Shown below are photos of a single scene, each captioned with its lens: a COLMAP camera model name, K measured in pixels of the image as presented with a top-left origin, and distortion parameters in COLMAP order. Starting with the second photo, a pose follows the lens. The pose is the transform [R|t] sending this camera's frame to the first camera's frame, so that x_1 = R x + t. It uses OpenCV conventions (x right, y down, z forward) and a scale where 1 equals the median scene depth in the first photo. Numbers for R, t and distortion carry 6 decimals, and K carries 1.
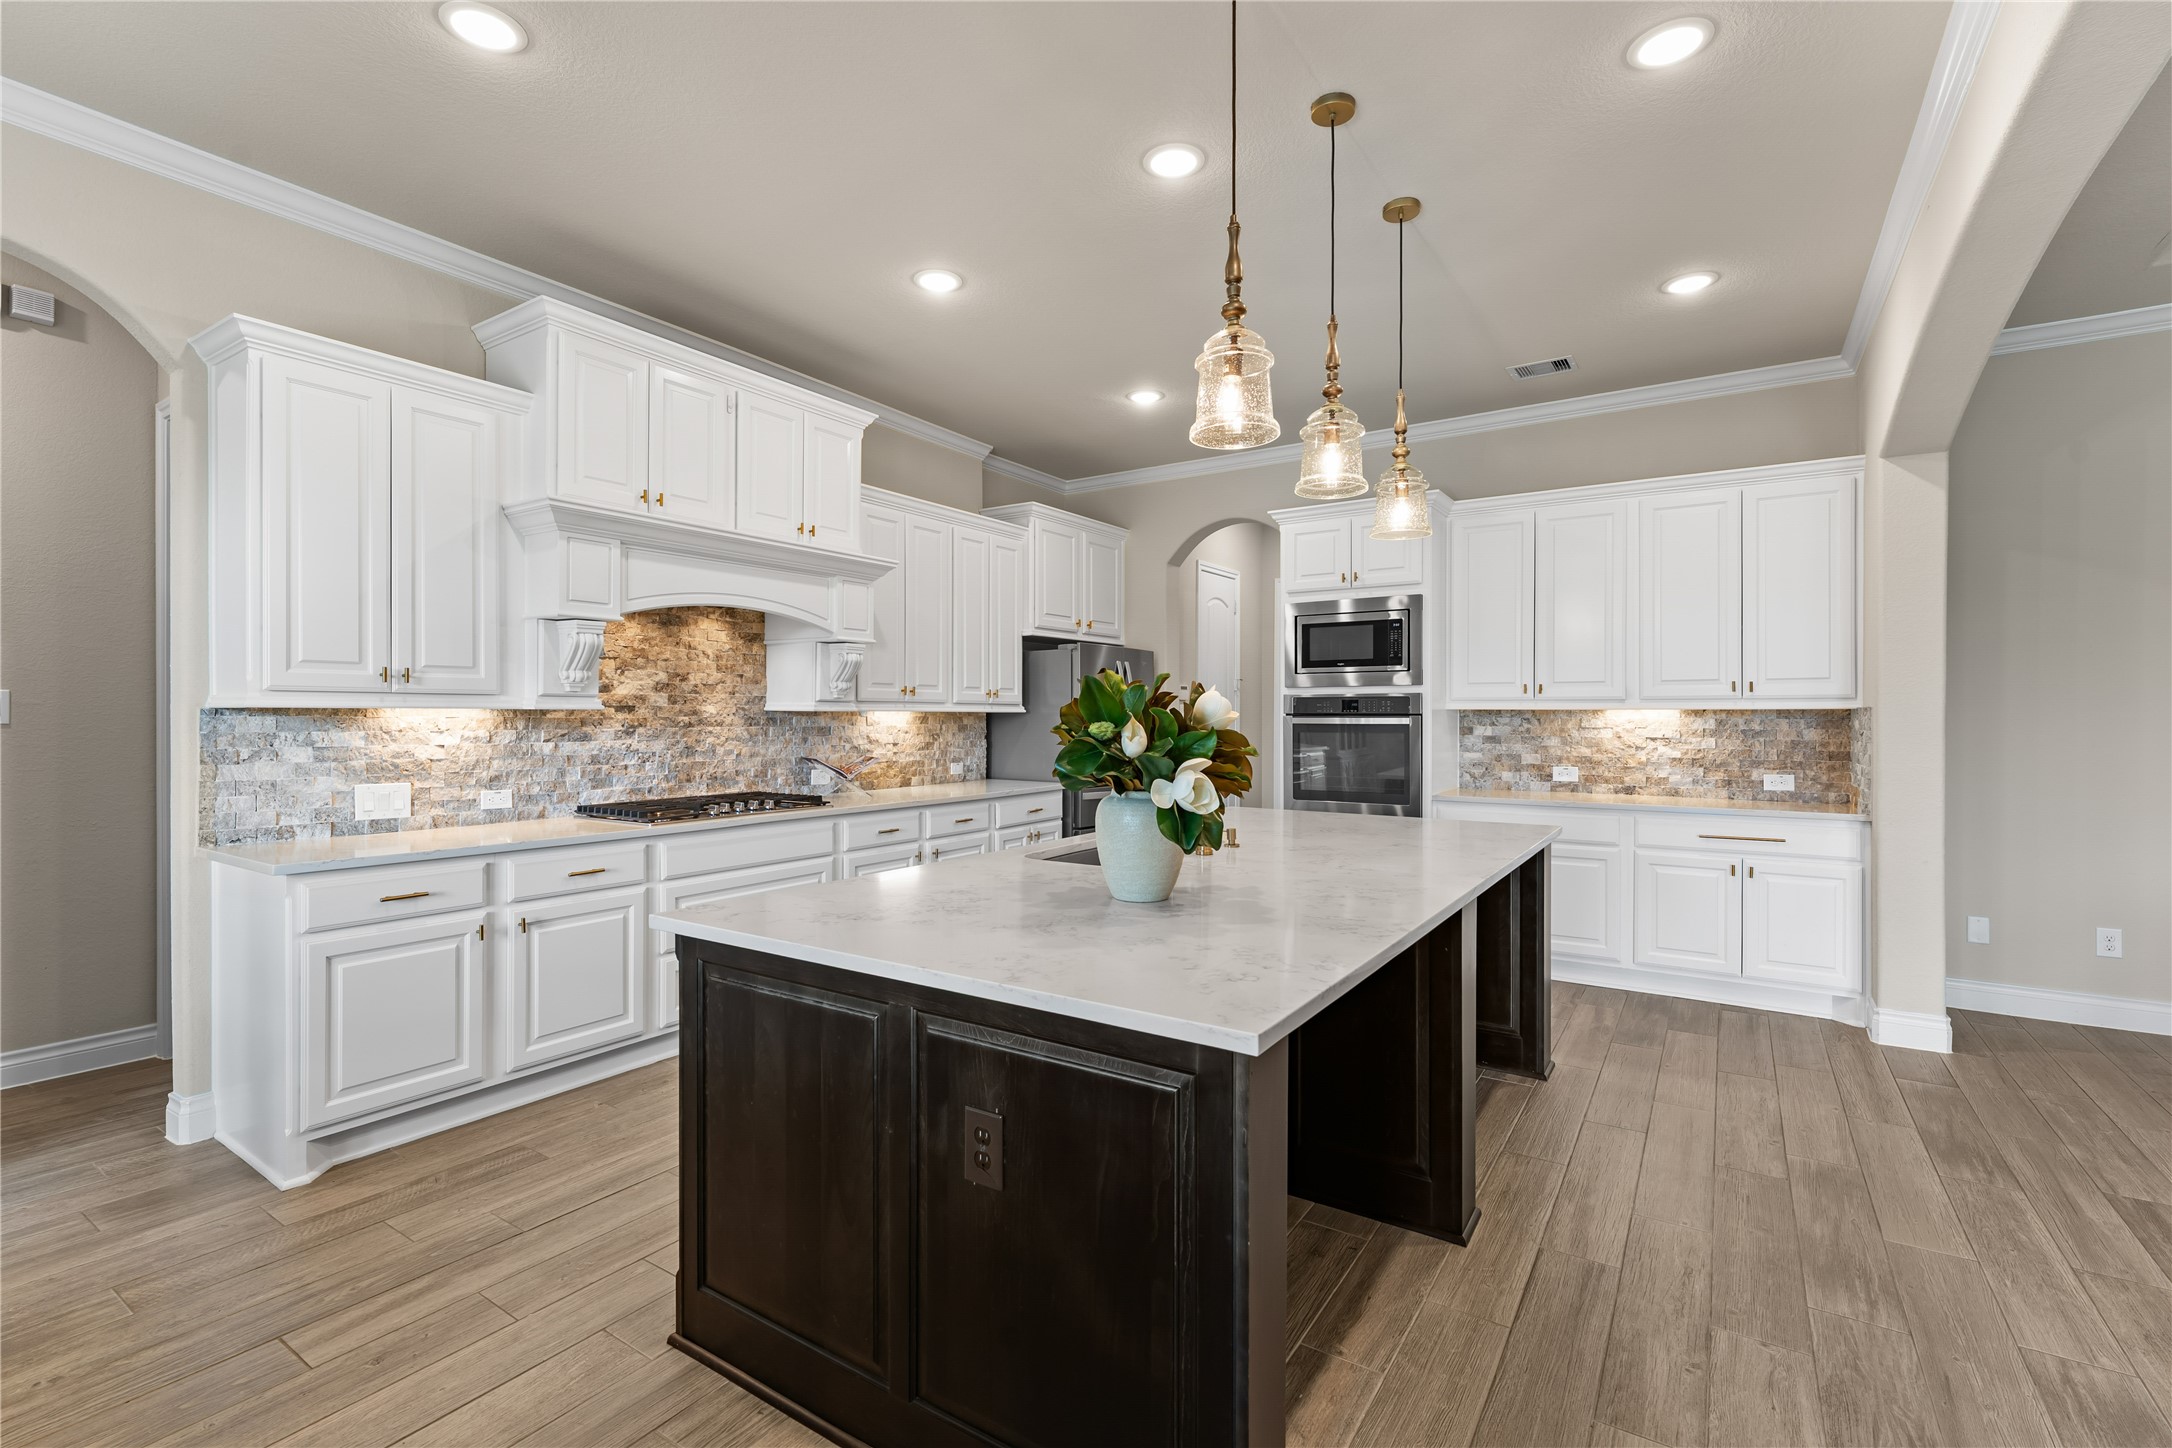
lens RADIAL K [[969.5, 0, 1072.3], [0, 969.5, 720.7], [0, 0, 1]] dist [-0.003169, 0.000208]
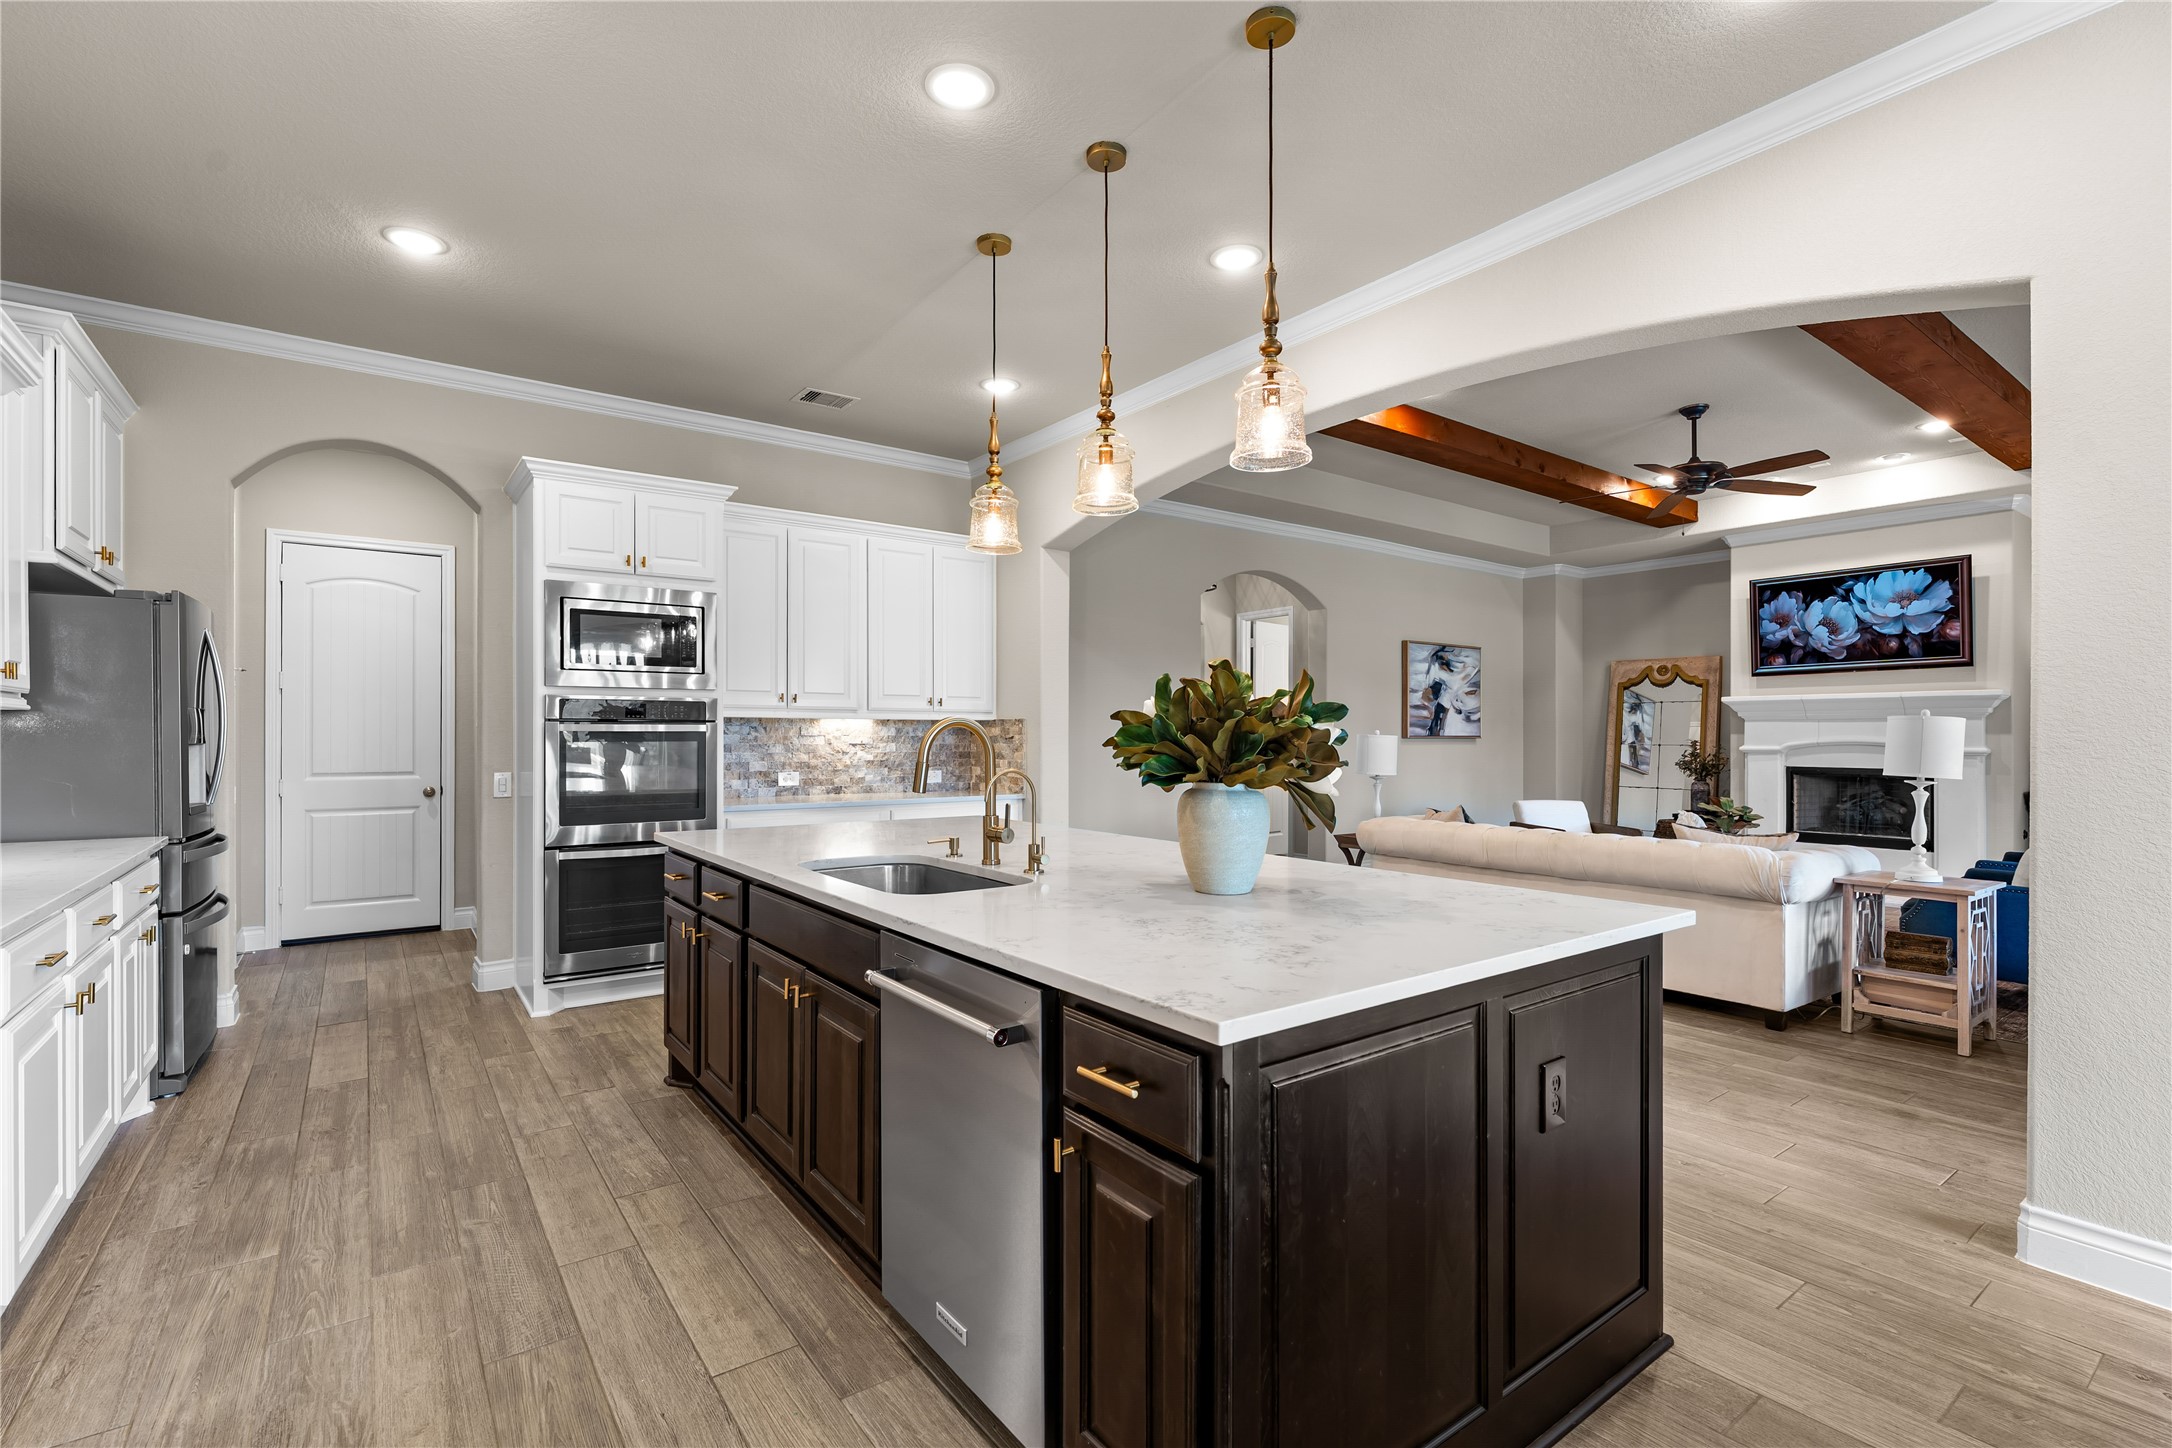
lens RADIAL K [[982.5, 0, 1076.2], [0, 982.5, 734.7], [0, 0, 1]] dist [0.001883, 0.000328]
pose [[0.338231, -0.001254, 0.941062, -0.501839], [0.005487, 0.999985, -0.000640, 0.010983], [-0.941047, 0.005380, 0.338233, 0.425630]]
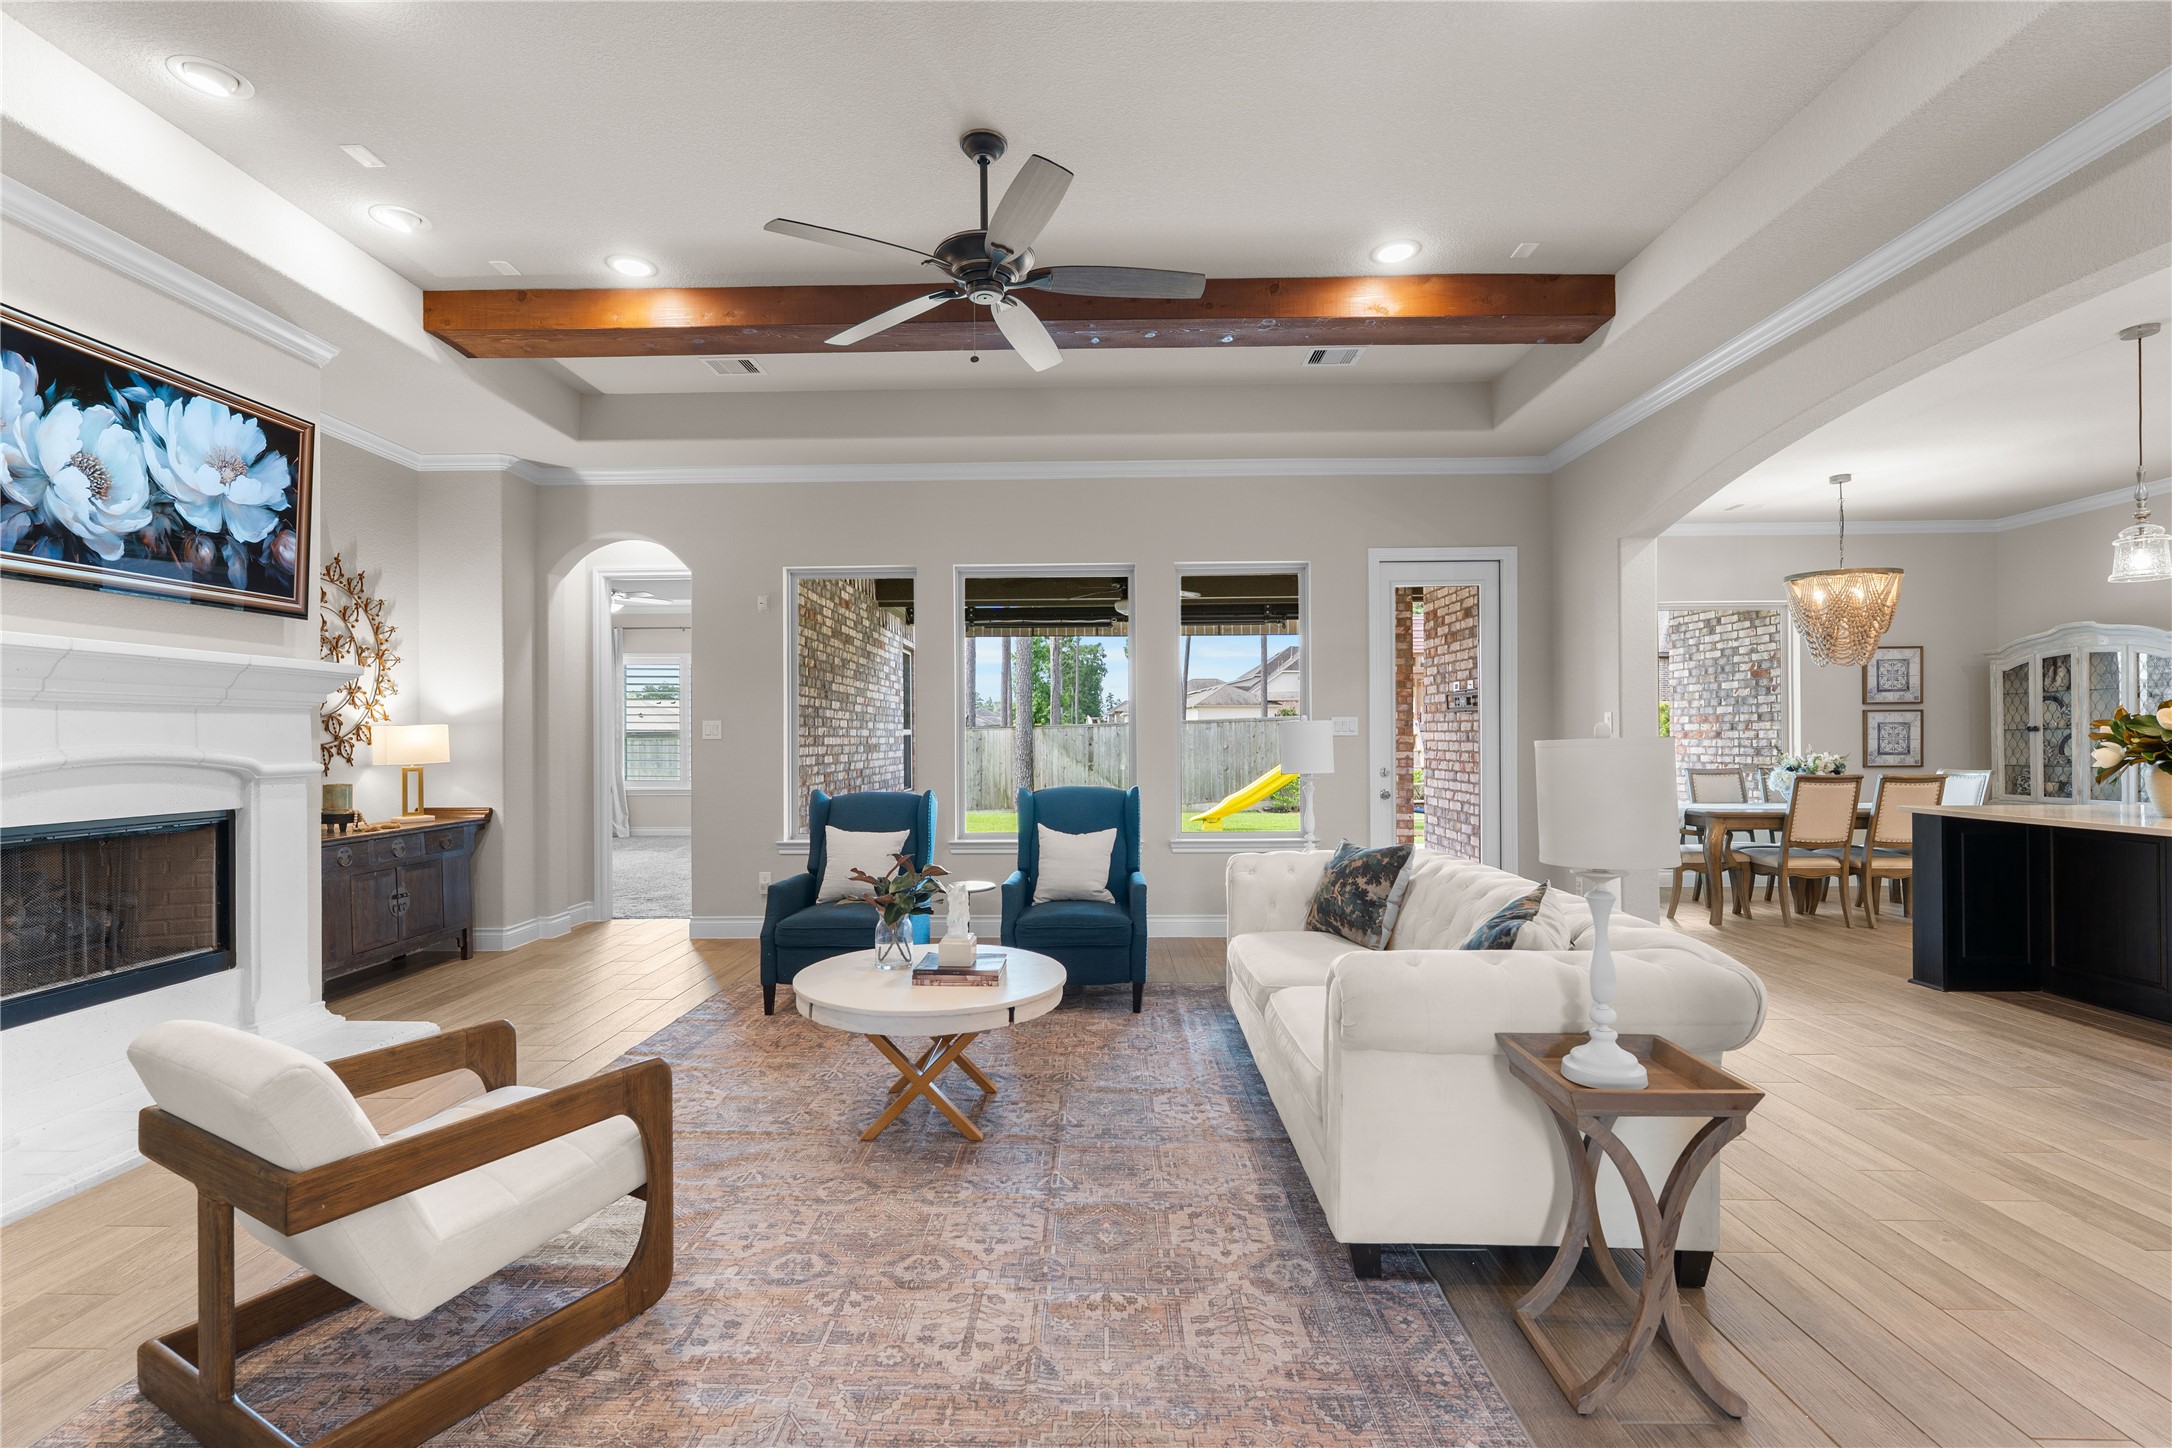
lens RADIAL K [[968.5, 0, 1074.2], [0, 968.5, 729.8], [0, 0, 1]] dist [-0.000184, -0.000647]
pose [[-0.840787, -0.002179, -0.541362, 1.564590], [-0.000624, 0.999995, -0.003055, 0.010285], [0.541366, -0.002231, -0.840784, 0.760008]]
